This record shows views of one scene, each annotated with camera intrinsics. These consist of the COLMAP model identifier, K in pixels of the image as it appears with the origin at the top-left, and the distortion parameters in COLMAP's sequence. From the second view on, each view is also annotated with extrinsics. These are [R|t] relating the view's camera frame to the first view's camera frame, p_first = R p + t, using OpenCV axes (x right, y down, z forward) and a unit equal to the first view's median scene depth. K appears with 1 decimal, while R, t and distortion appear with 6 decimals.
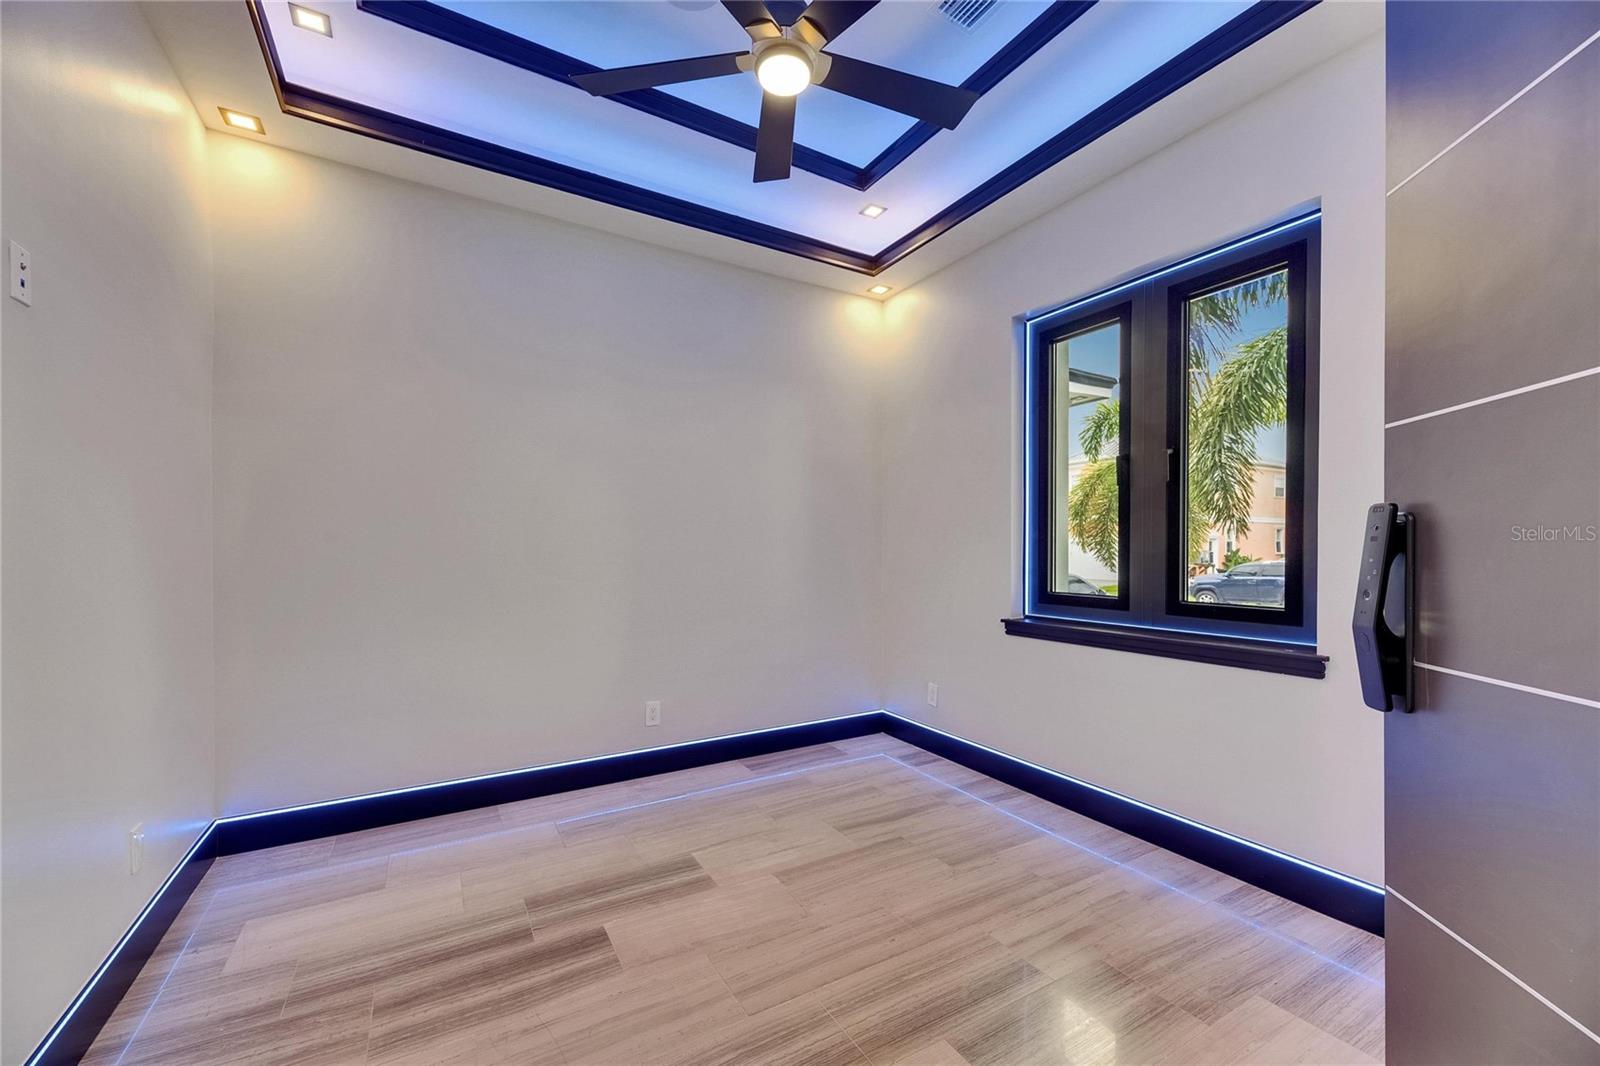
lens RADIAL K [[647.5, 0, 804.8], [0, 647.5, 544.5], [0, 0, 1]] dist [0.002566, -0.000014]
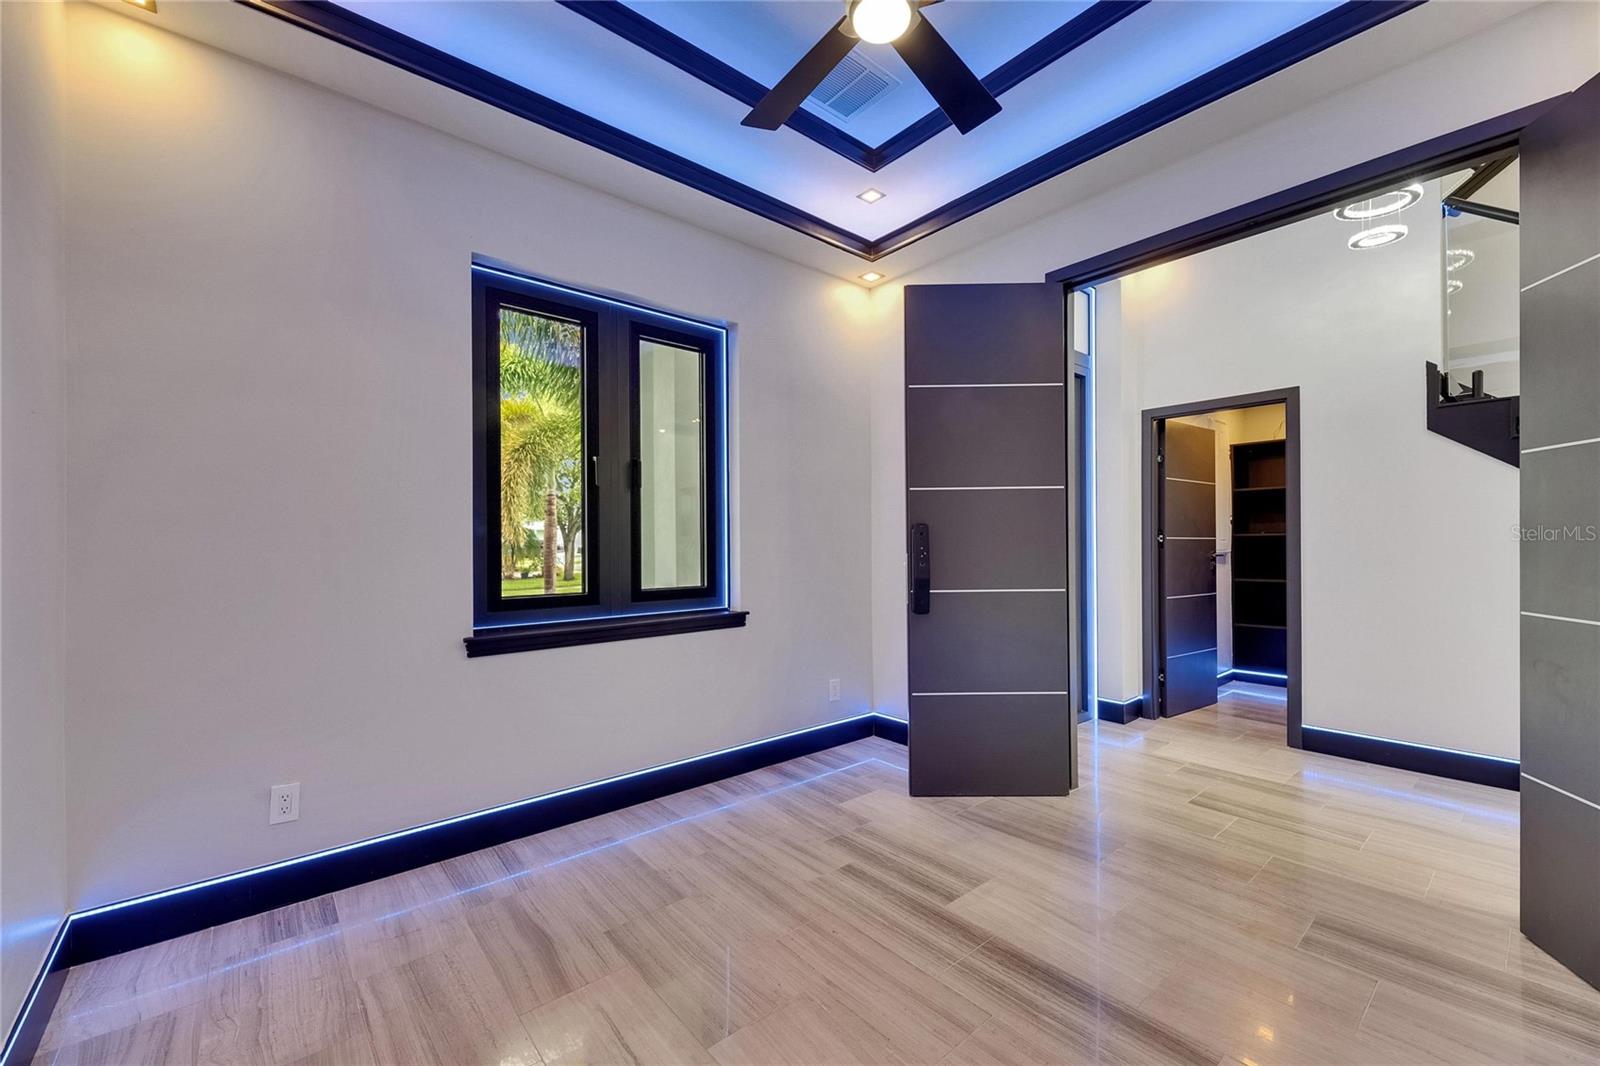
lens RADIAL K [[647.5, 0, 803.4], [0, 647.5, 531.4], [0, 0, 1]] dist [0.002566, -0.000014]
pose [[-0.172017, 0.014353, 0.984989, -0.631478], [0.008377, 0.999879, -0.013107, 0.000002], [-0.985058, 0.005997, -0.172116, 0.895865]]
